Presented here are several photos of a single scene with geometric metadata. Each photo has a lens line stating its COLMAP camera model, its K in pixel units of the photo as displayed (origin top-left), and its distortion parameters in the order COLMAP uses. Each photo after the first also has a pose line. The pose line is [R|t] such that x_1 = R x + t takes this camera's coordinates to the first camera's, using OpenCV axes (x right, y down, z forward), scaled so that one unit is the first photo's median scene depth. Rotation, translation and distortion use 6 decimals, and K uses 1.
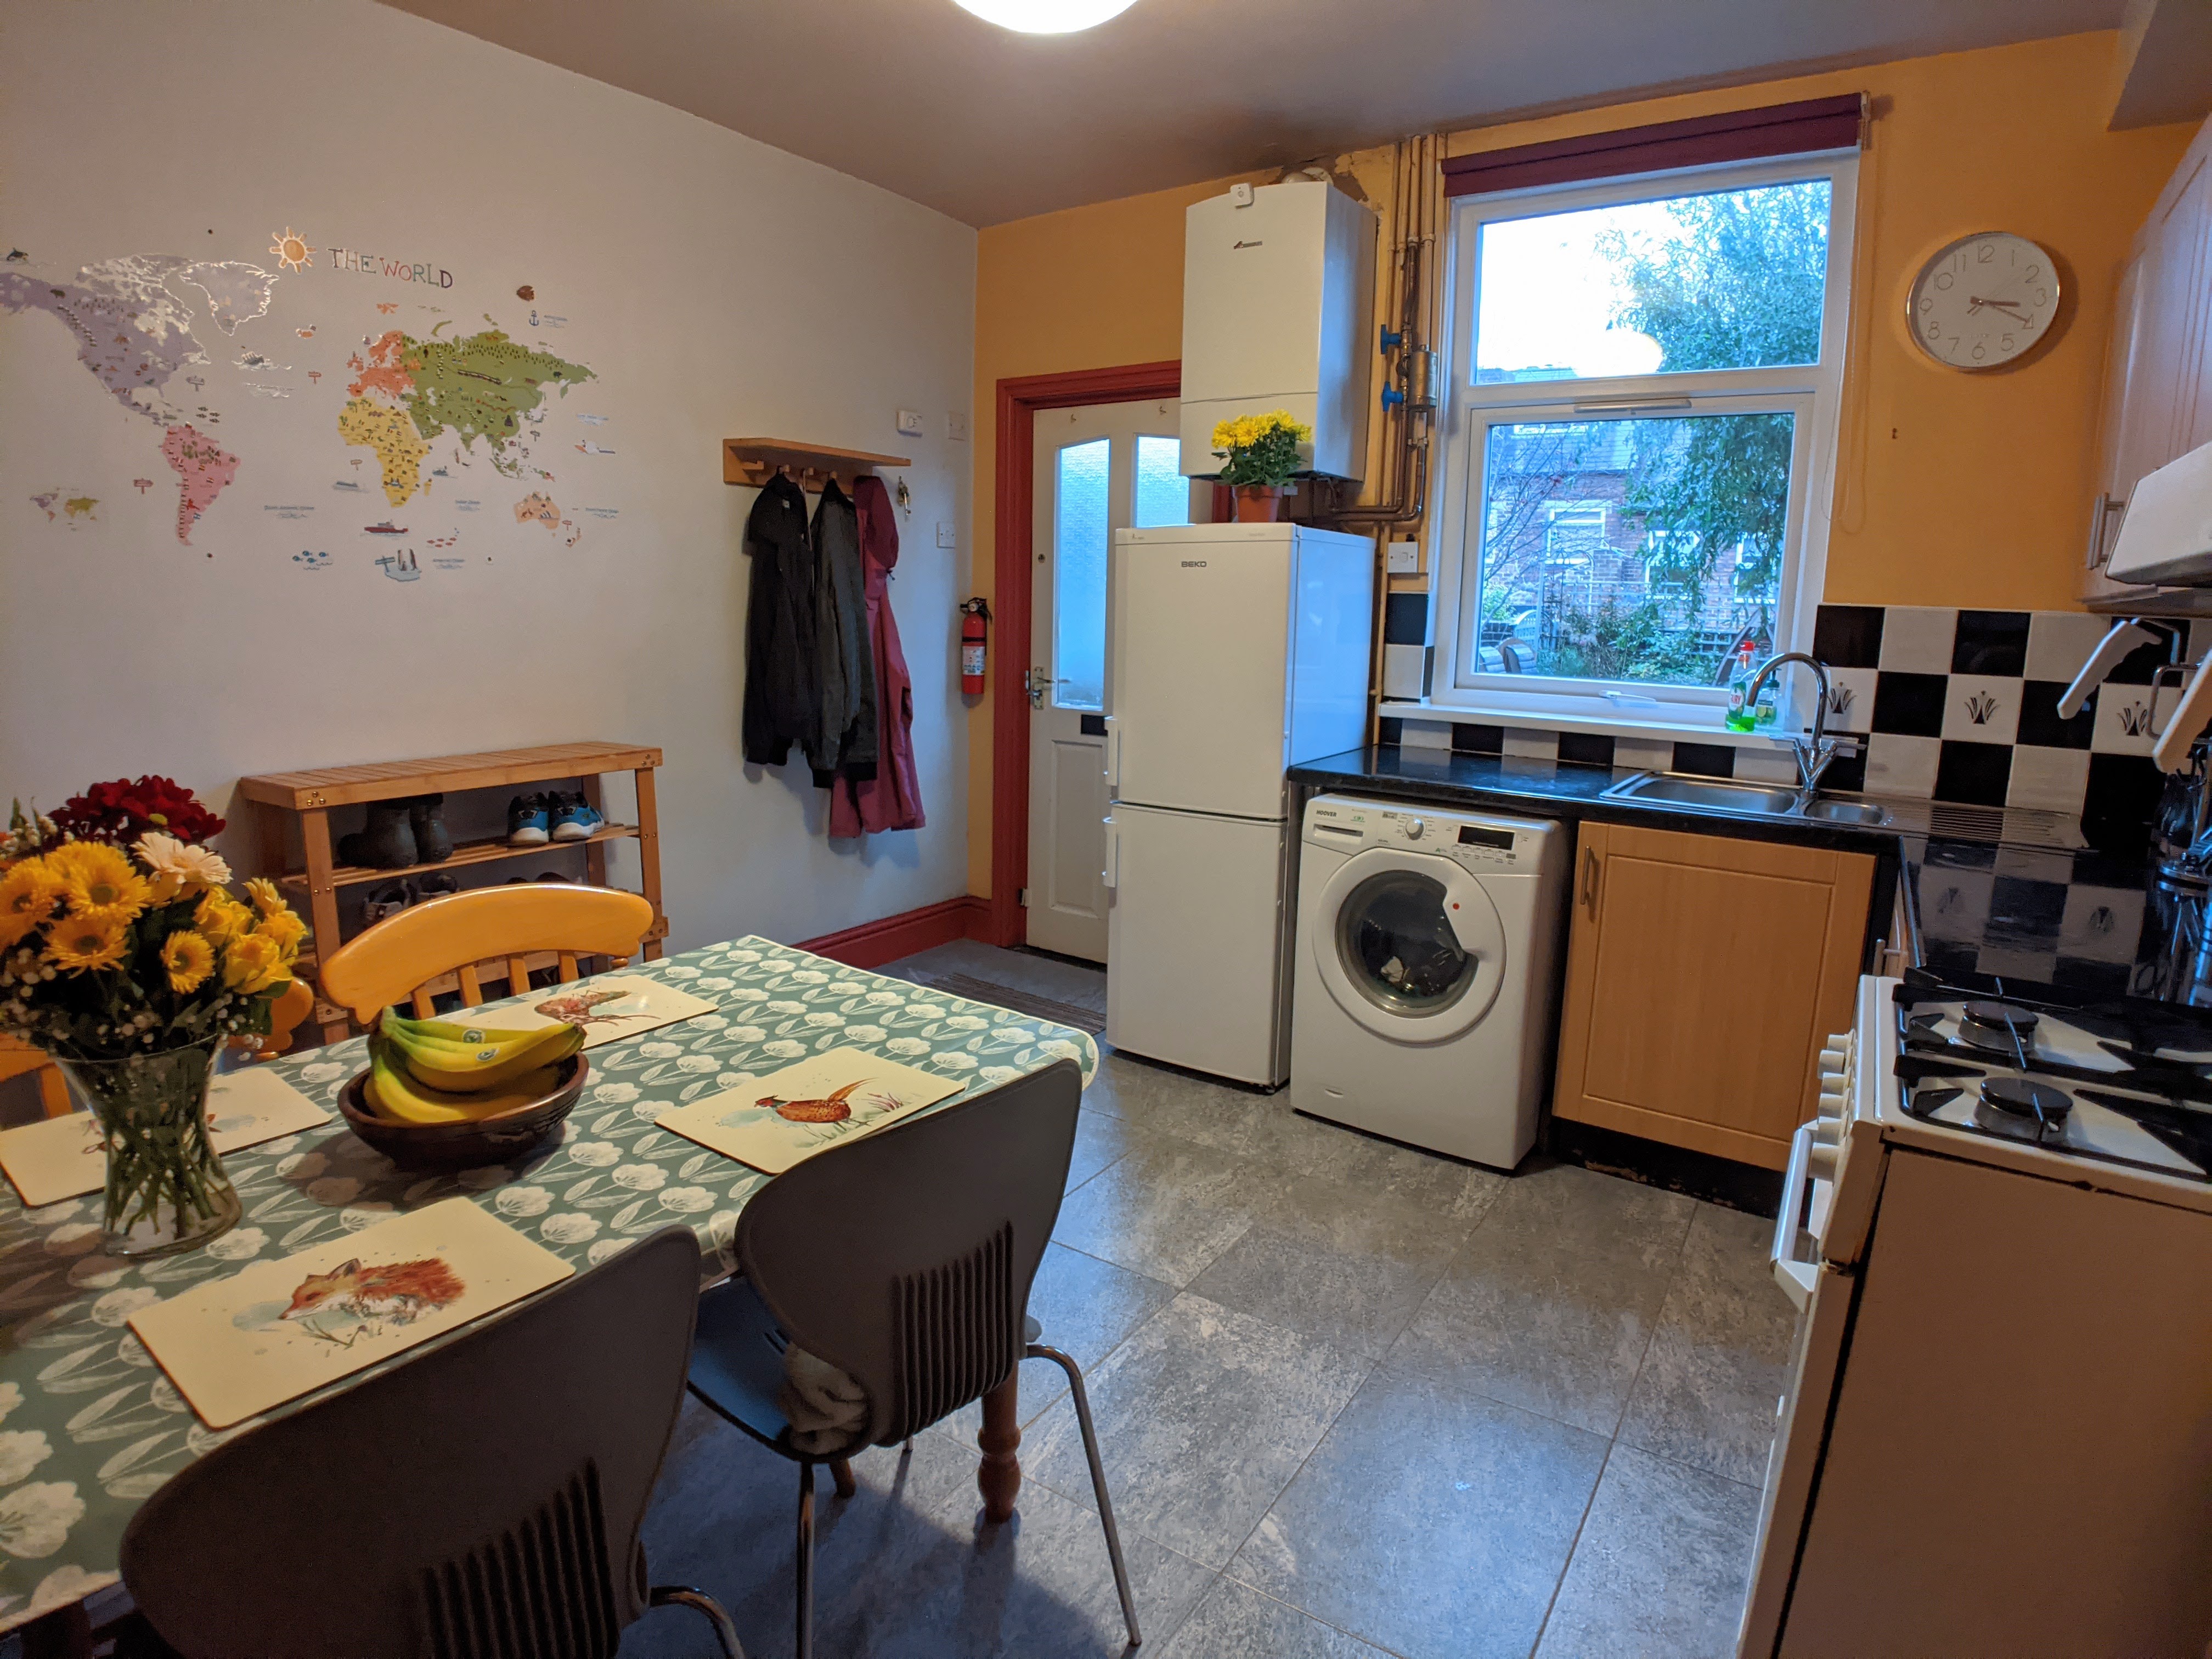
lens RADIAL K [[1199.0, 0, 1062.7], [0, 1199.0, 829.2], [0, 0, 1]] dist [-0.079565, 0.001709]
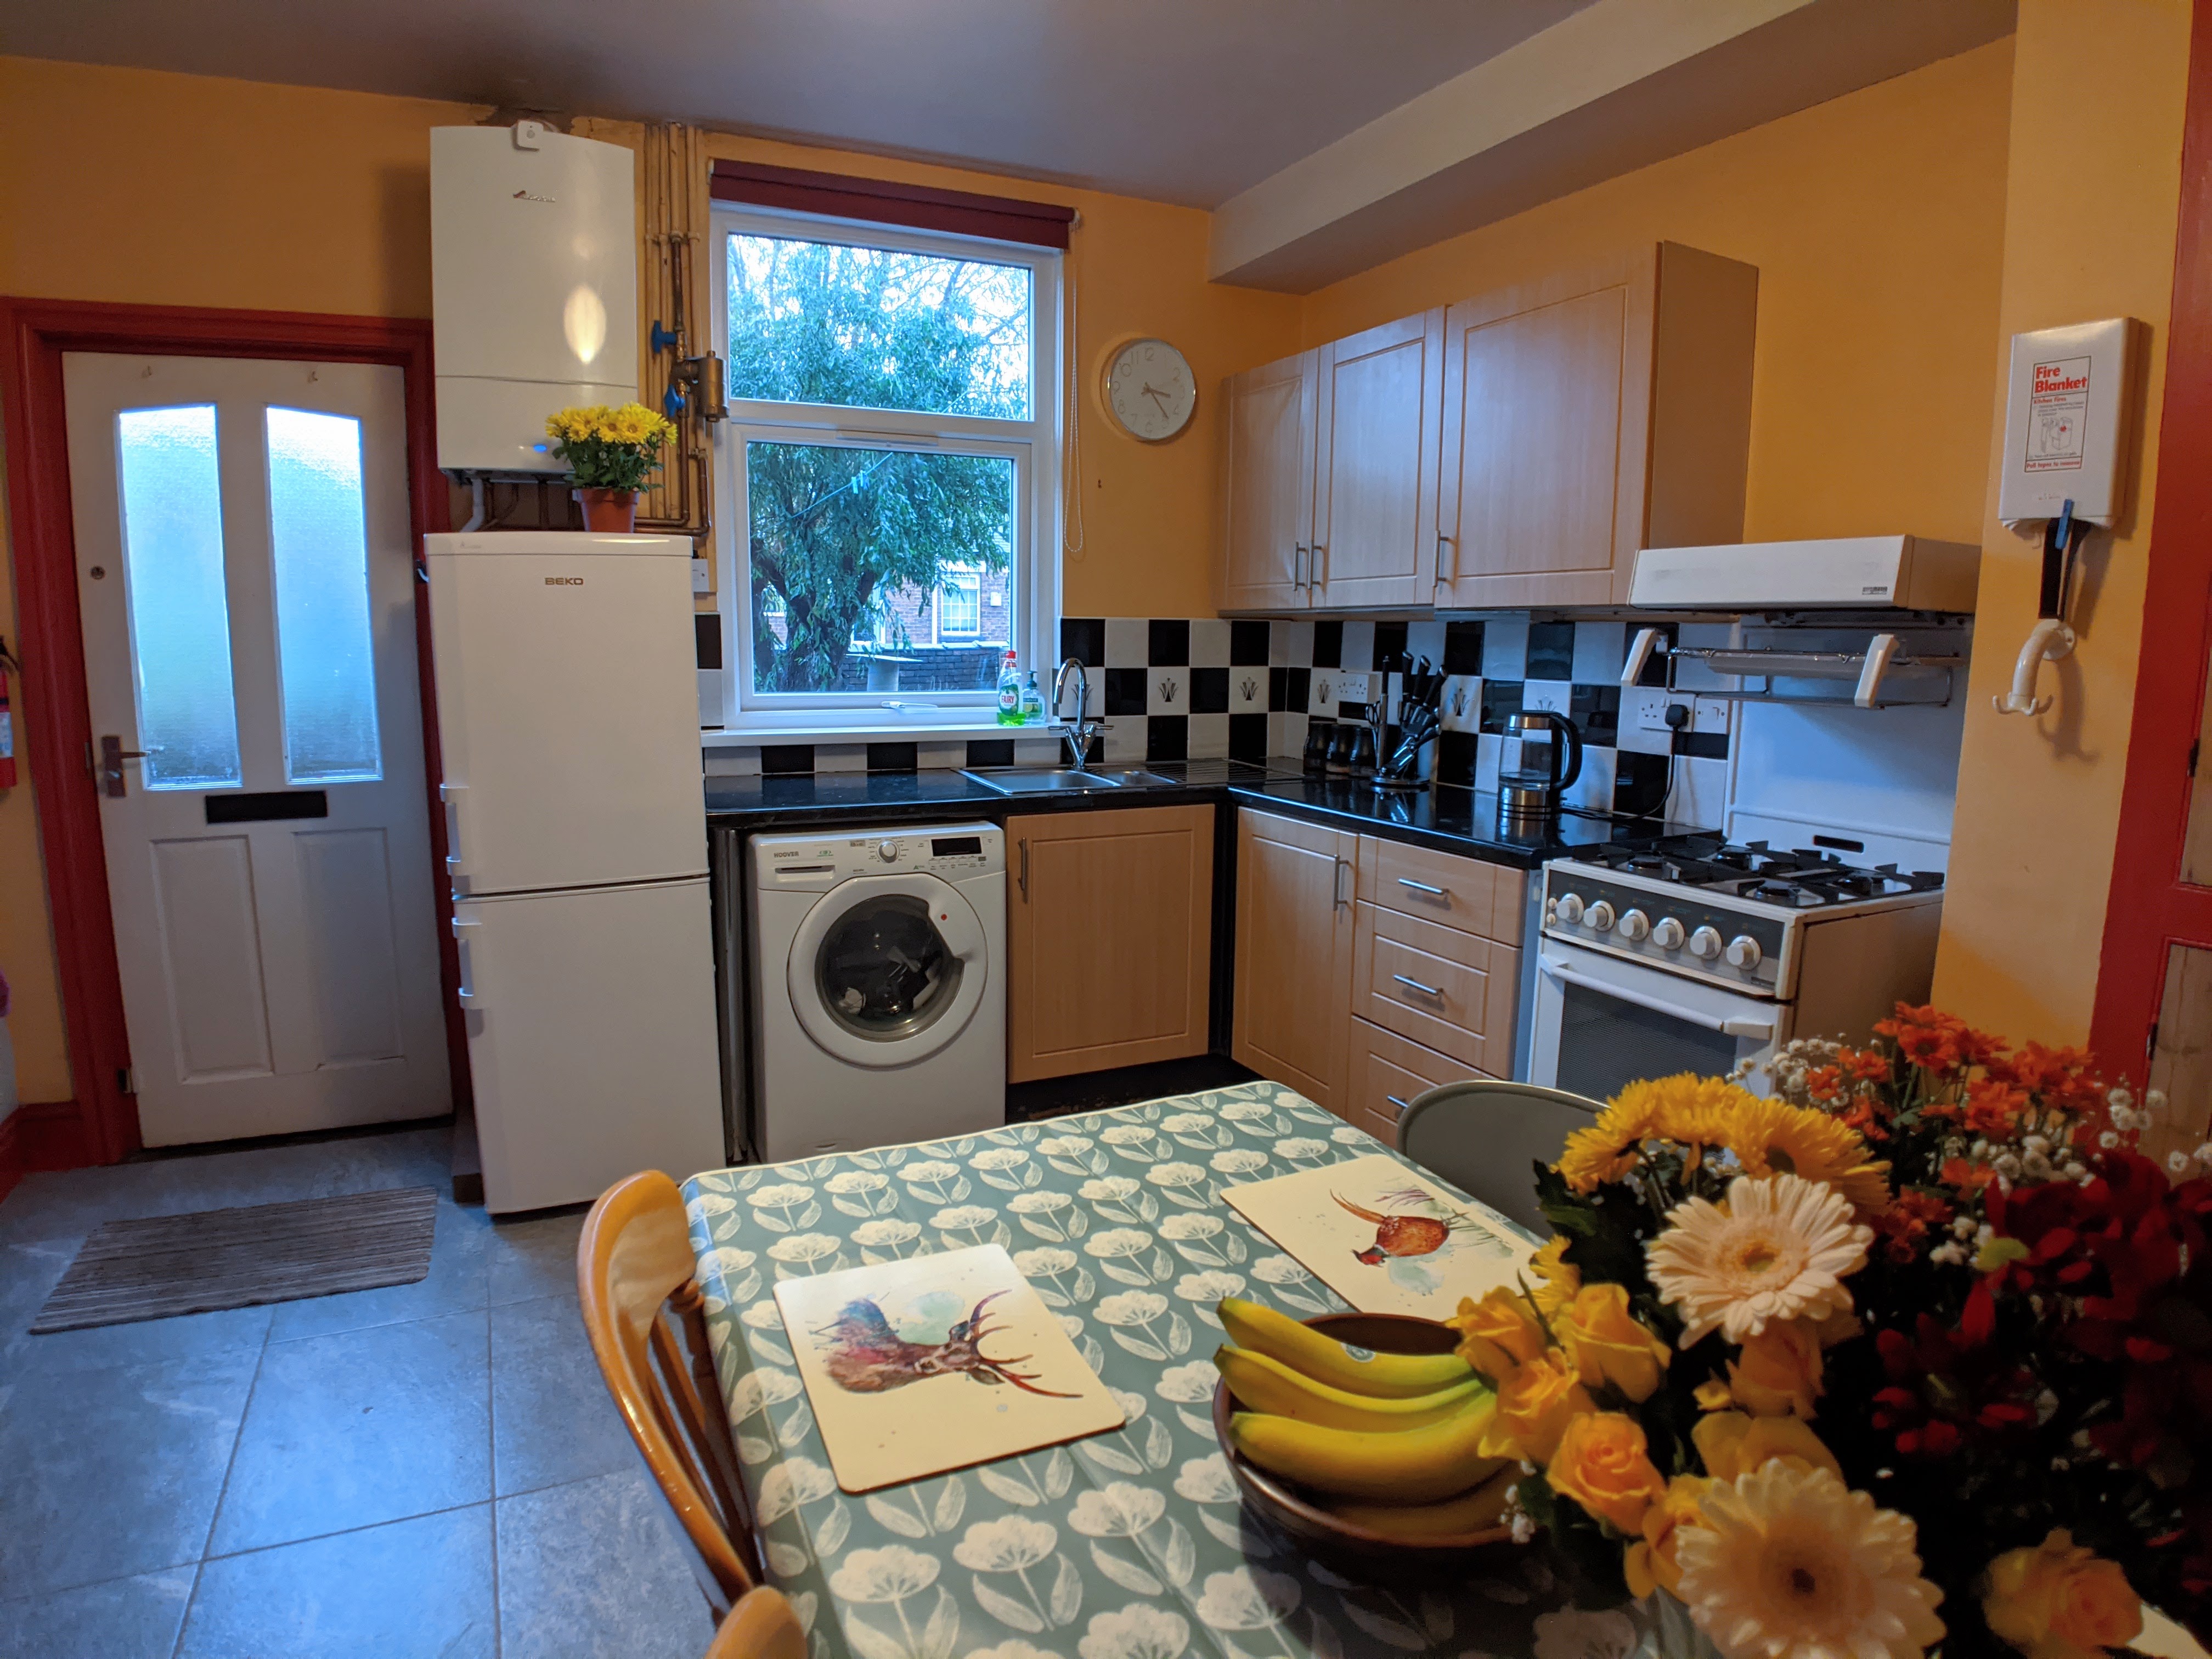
lens RADIAL K [[1199.0, 0, 1090.0], [0, 1199.0, 829.0], [0, 0, 1]] dist [-0.079565, 0.001709]
pose [[0.477312, -0.156071, 0.864763, -0.516693], [0.164453, 0.982579, 0.086563, -0.083043], [-0.863208, 0.100895, 0.494663, 0.384527]]
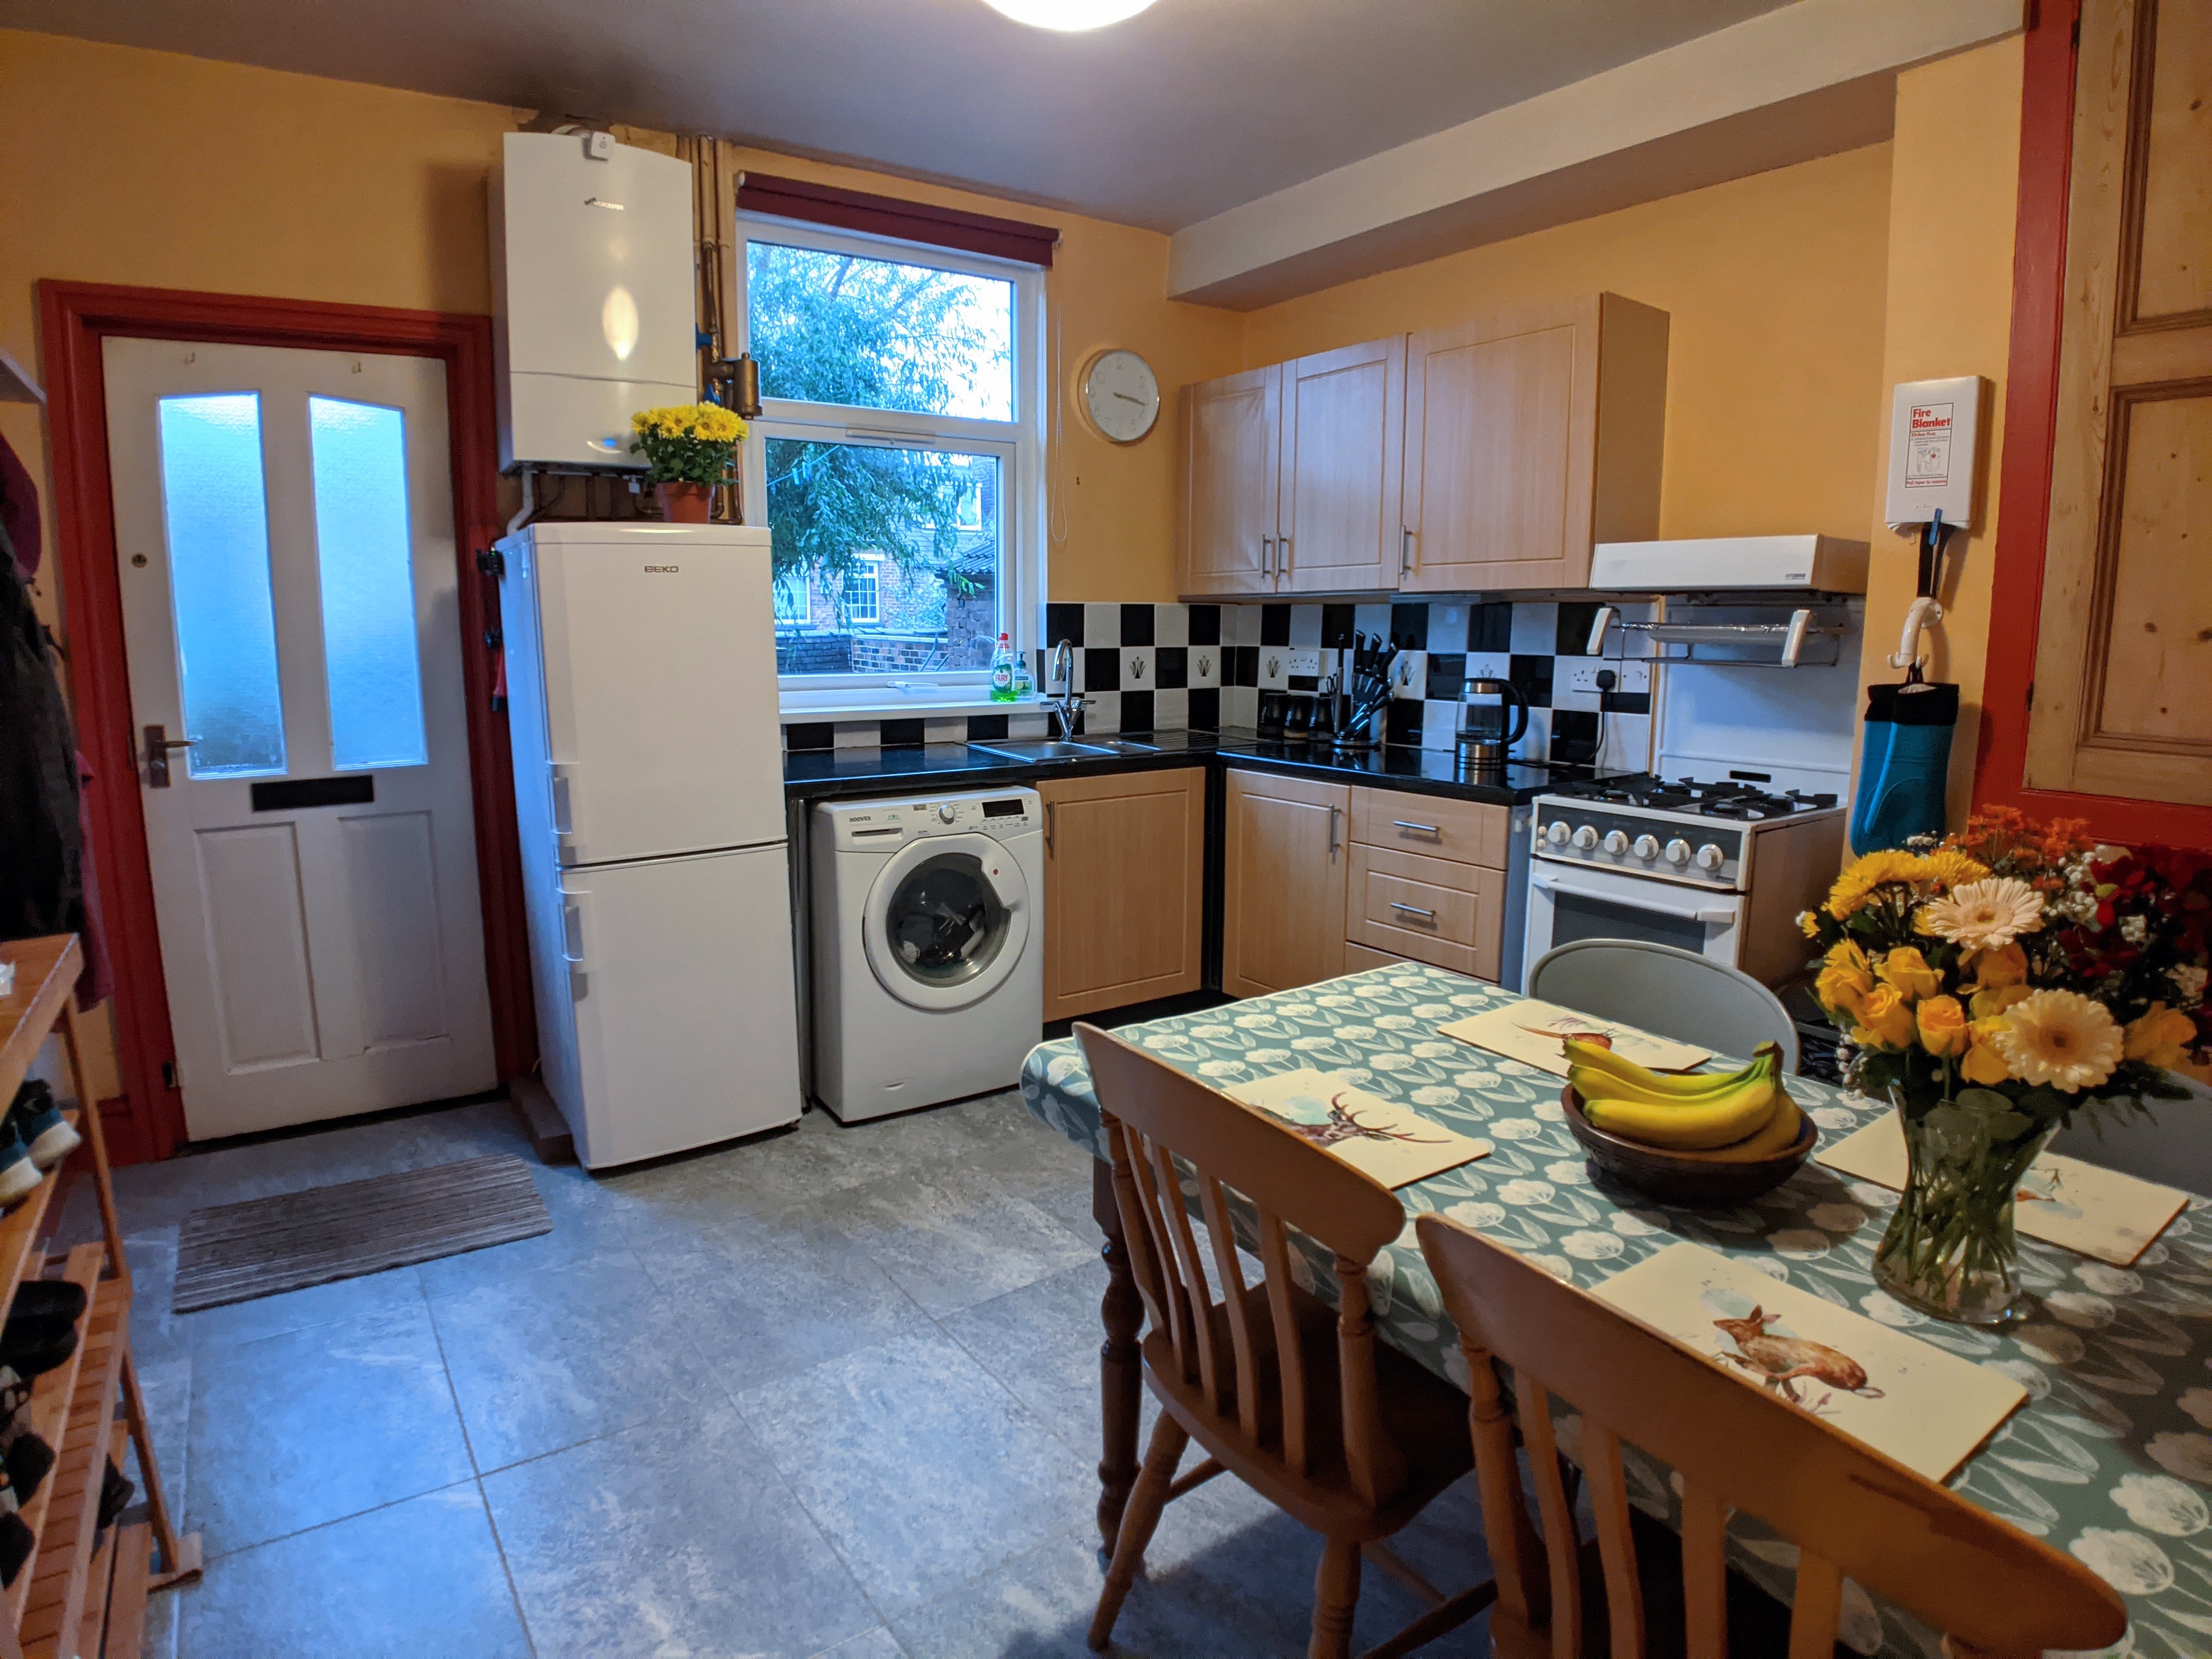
lens RADIAL K [[1199.0, 0, 1099.4], [0, 1199.0, 819.0], [0, 0, 1]] dist [-0.079565, 0.001709]
pose [[0.325614, -0.172441, 0.929645, -0.730548], [0.181716, 0.976312, 0.117450, -0.107007], [-0.927877, 0.130688, 0.349236, 0.518581]]
